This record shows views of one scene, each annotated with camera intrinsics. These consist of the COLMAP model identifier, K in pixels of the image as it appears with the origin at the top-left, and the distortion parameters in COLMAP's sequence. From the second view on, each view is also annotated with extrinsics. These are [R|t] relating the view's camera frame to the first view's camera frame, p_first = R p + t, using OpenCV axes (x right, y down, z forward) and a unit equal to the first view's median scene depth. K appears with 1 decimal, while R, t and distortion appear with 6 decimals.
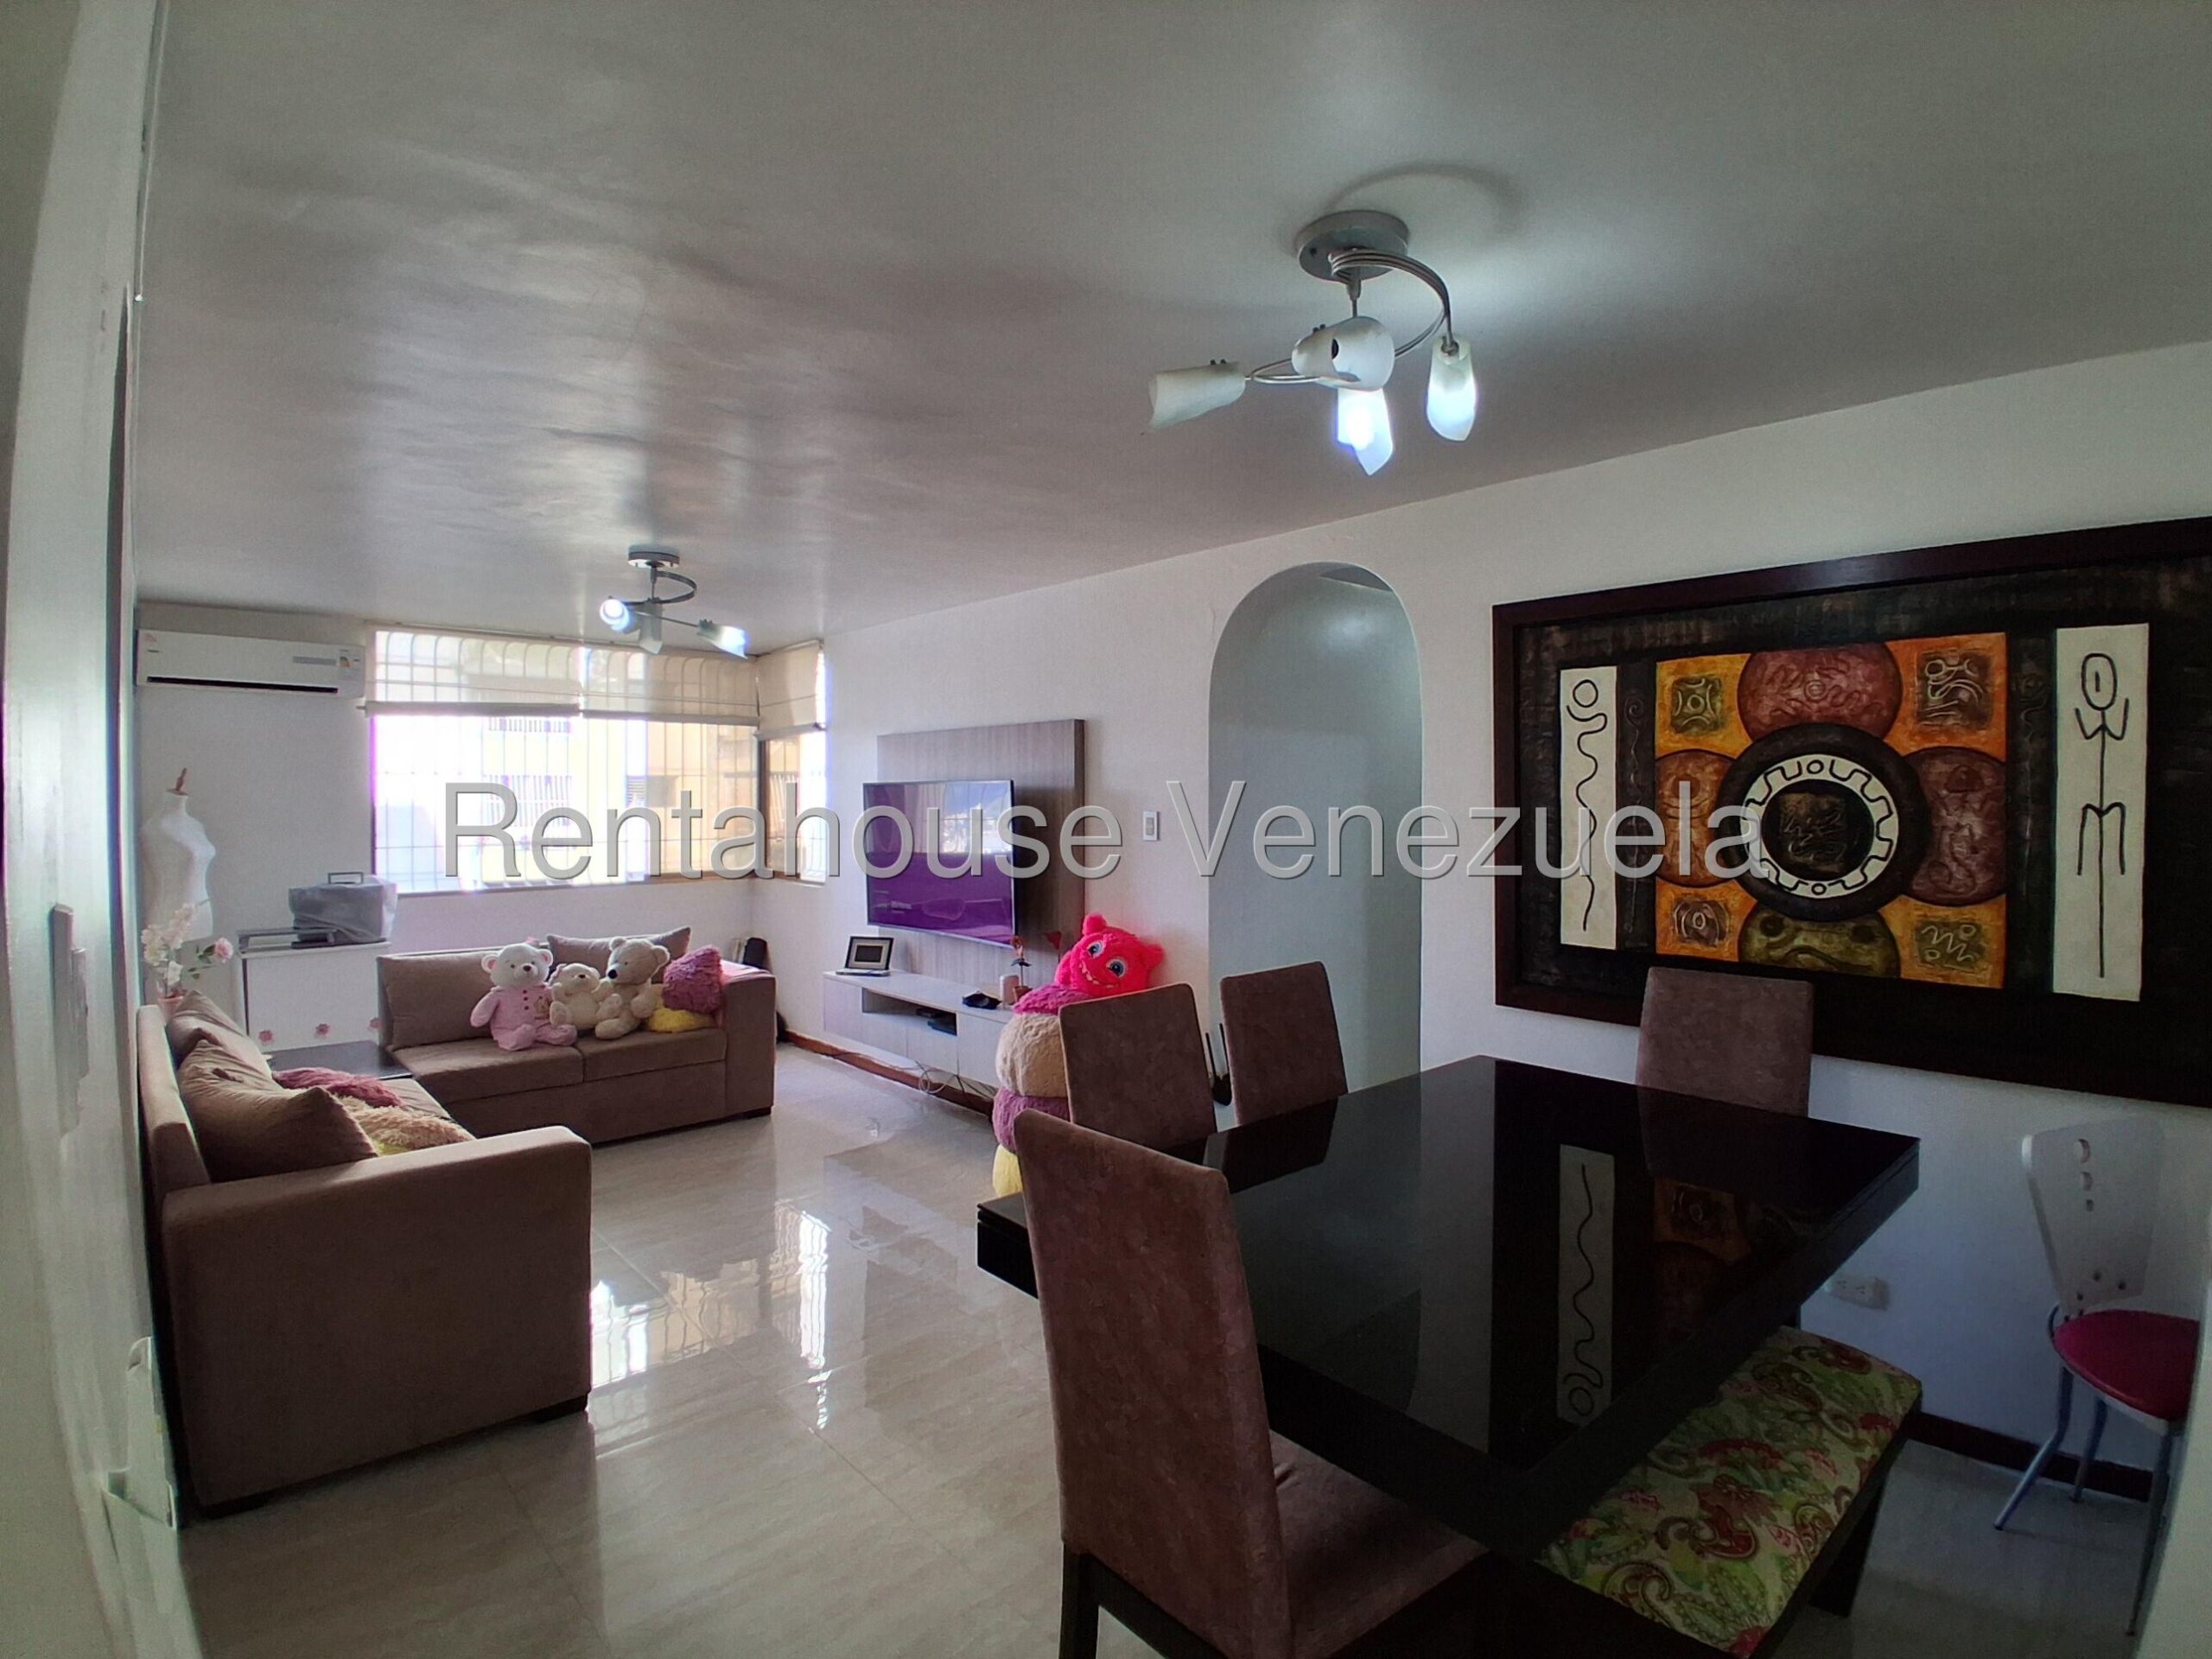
lens RADIAL K [[1087.1, 0, 1130.0], [0, 1087.1, 810.9], [0, 0, 1]] dist [-0.005180, -0.038620]
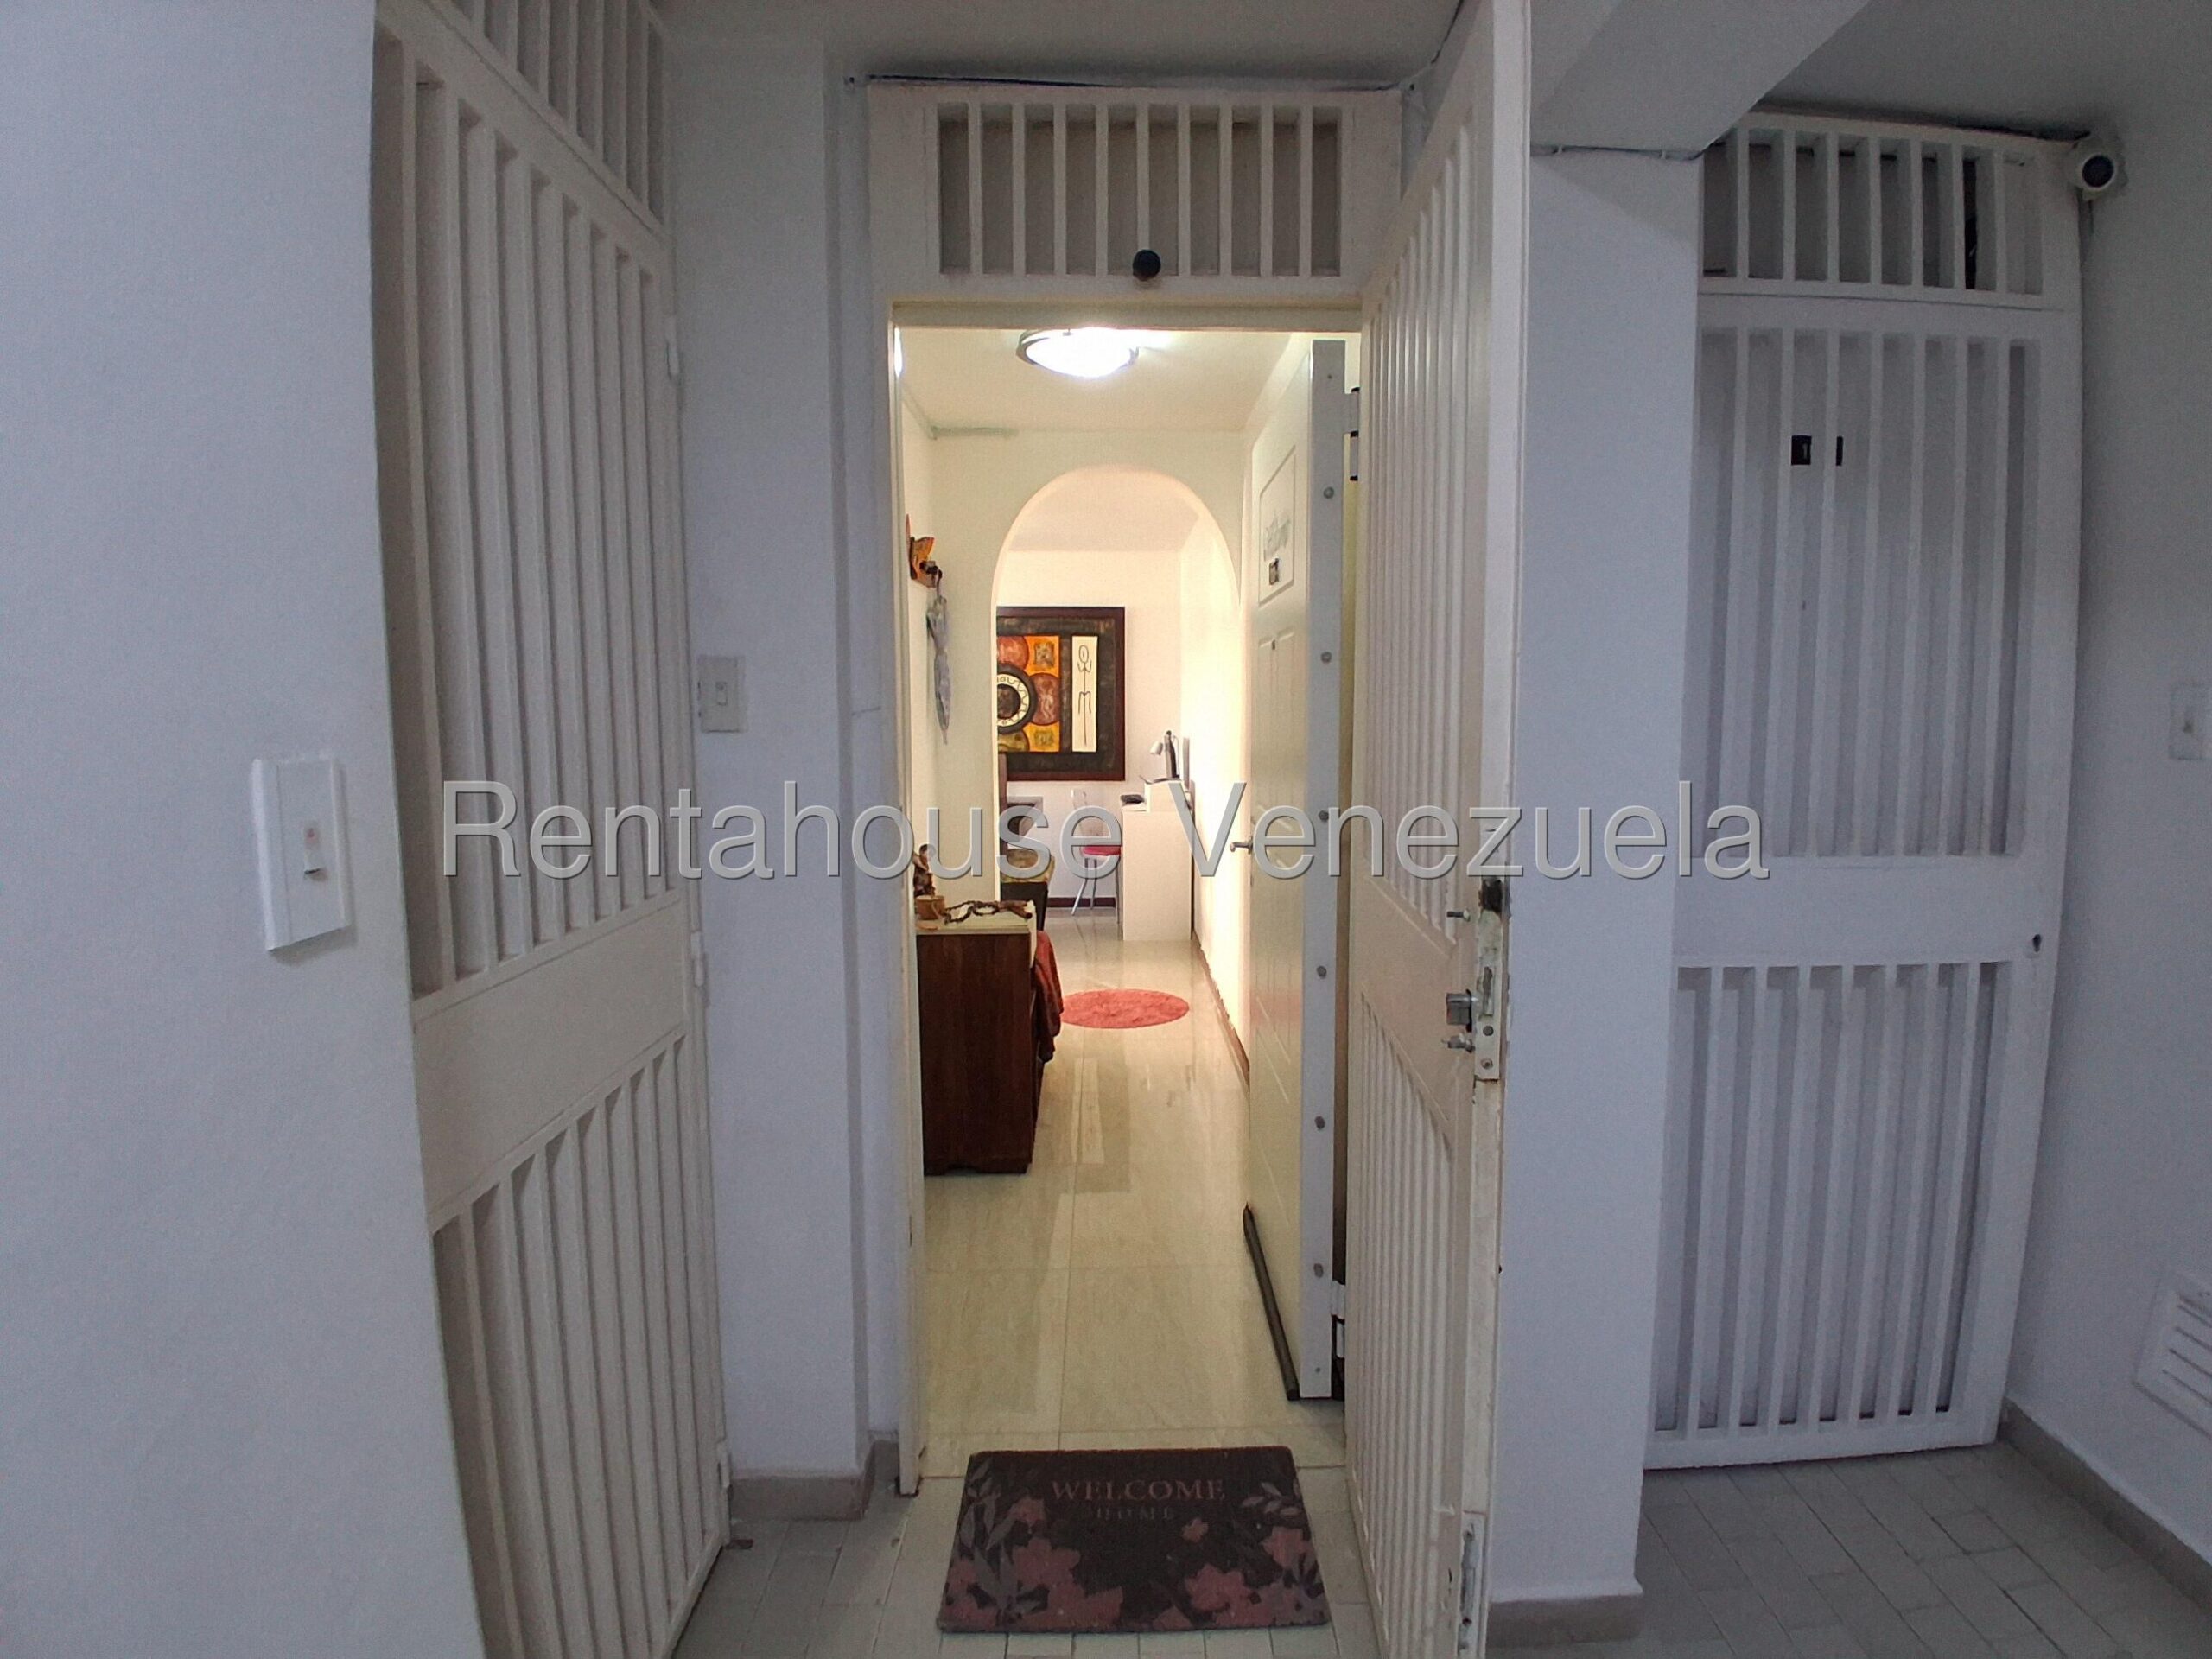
lens RADIAL K [[1087.1, 0, 1116.5], [0, 1087.1, 813.8], [0, 0, 1]] dist [-0.005180, -0.038620]
pose [[0.681458, -0.075608, 0.727941, -1.157678], [0.008955, 0.995436, 0.095008, 0.038658], [-0.731803, -0.058226, 0.679025, -1.074496]]
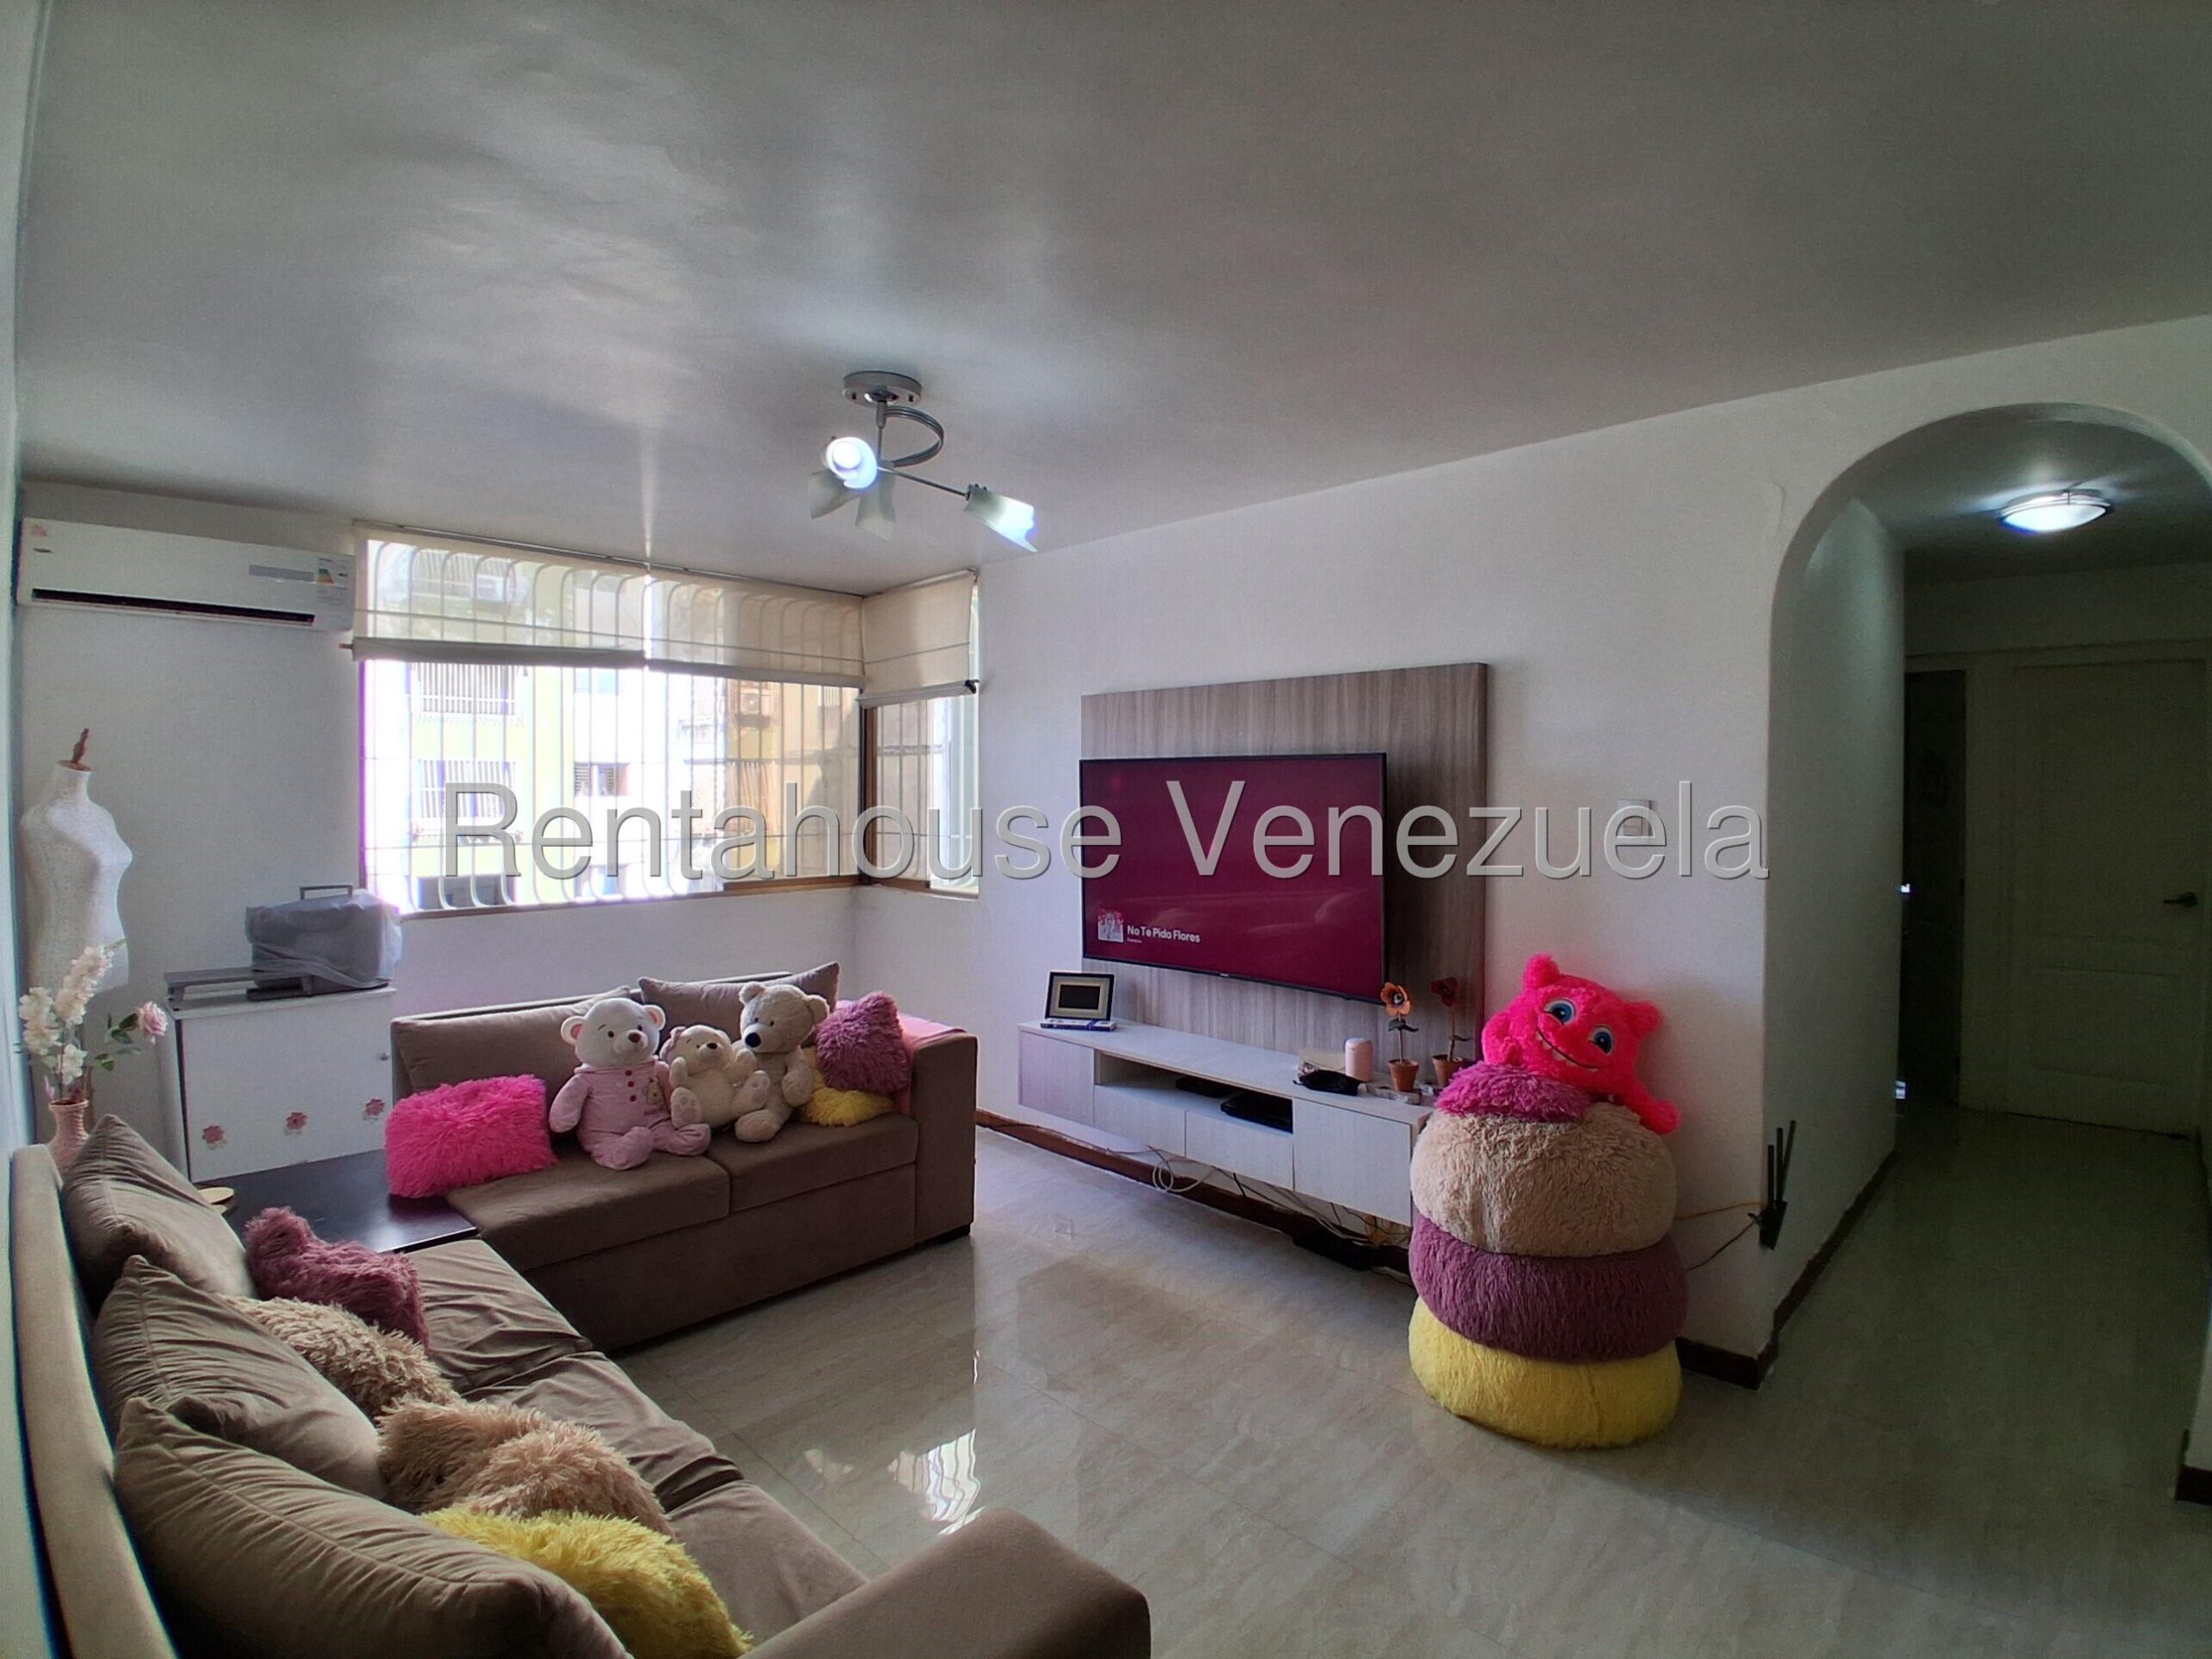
lens RADIAL K [[1087.1, 0, 1121.5], [0, 1087.1, 813.4], [0, 0, 1]] dist [-0.005180, -0.038620]
pose [[0.998537, 0.003527, 0.053958, -0.504989], [-0.004040, 0.999948, 0.009399, 0.005564], [-0.053922, -0.009603, 0.998499, 0.561656]]
